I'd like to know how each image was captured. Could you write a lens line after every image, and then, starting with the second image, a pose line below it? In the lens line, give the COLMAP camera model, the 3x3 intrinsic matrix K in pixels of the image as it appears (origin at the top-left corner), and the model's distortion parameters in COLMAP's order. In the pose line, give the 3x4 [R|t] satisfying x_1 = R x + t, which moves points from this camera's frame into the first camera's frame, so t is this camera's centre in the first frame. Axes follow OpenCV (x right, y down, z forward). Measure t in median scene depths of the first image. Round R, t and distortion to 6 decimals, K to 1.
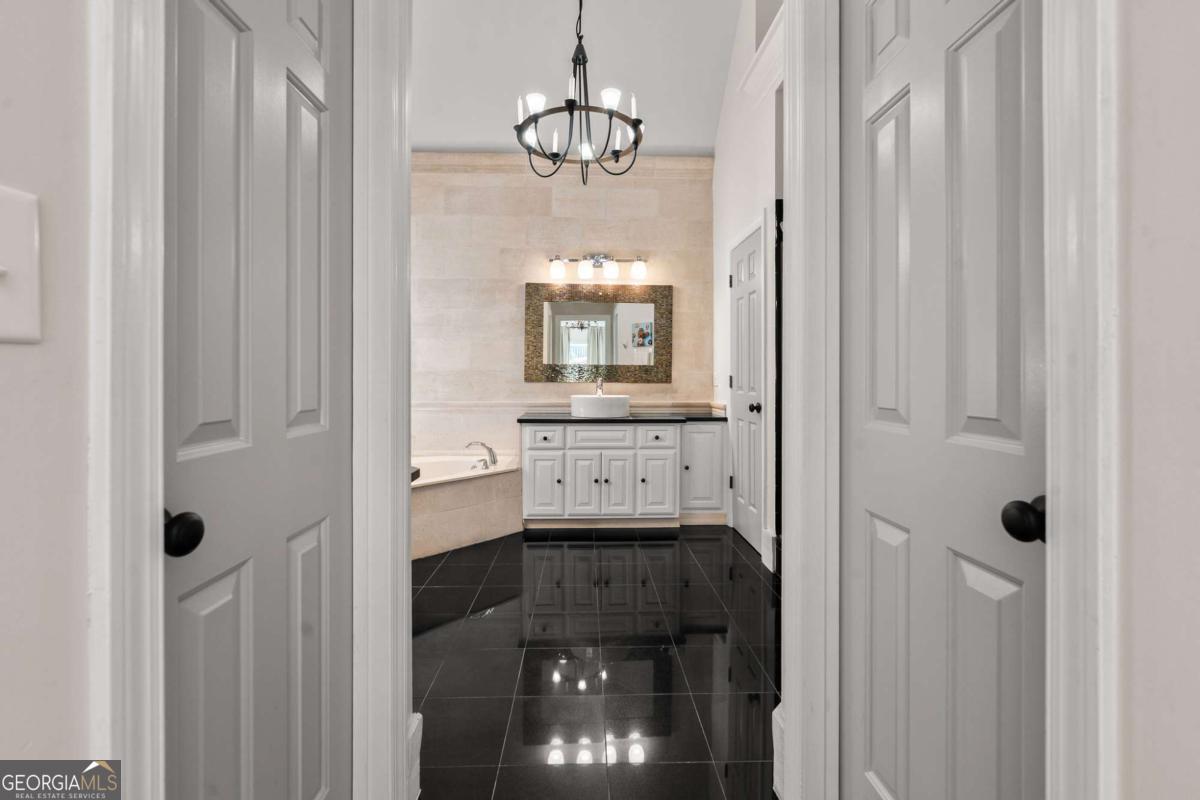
lens RADIAL K [[491.2, 0, 611.1], [0, 491.2, 380.1], [0, 0, 1]] dist [0.000613, -0.001502]
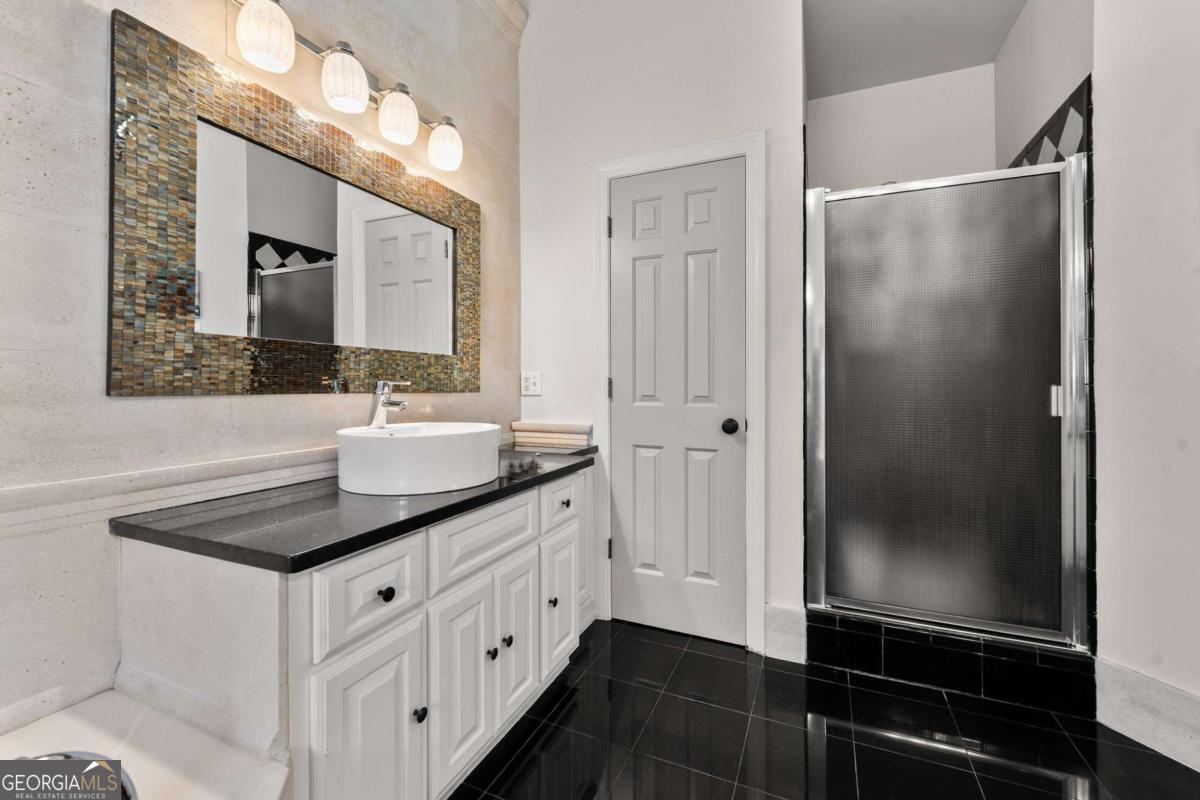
lens RADIAL K [[491.2, 0, 634.9], [0, 491.2, 384.0], [0, 0, 1]] dist [0.000613, -0.001502]
pose [[0.446226, -0.002196, 0.894918, -0.291182], [0.003667, 0.999993, 0.000625, -0.002081], [-0.894913, 0.003003, 0.446230, 0.667370]]
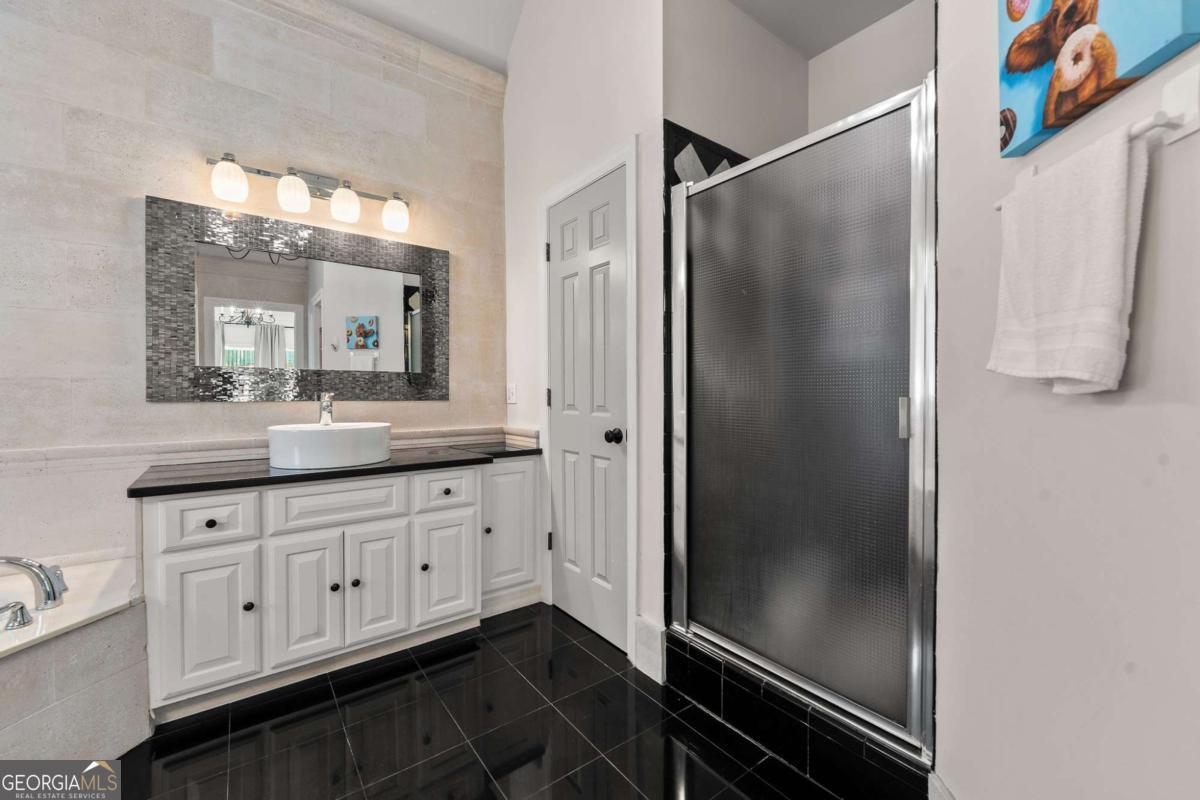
lens RADIAL K [[491.2, 0, 609.2], [0, 491.2, 400.6], [0, 0, 1]] dist [0.000613, -0.001502]
pose [[0.830795, -0.013729, 0.556409, -0.069679], [0.006633, 0.999869, 0.014766, -0.001995], [-0.556538, -0.008576, 0.830778, 0.361111]]
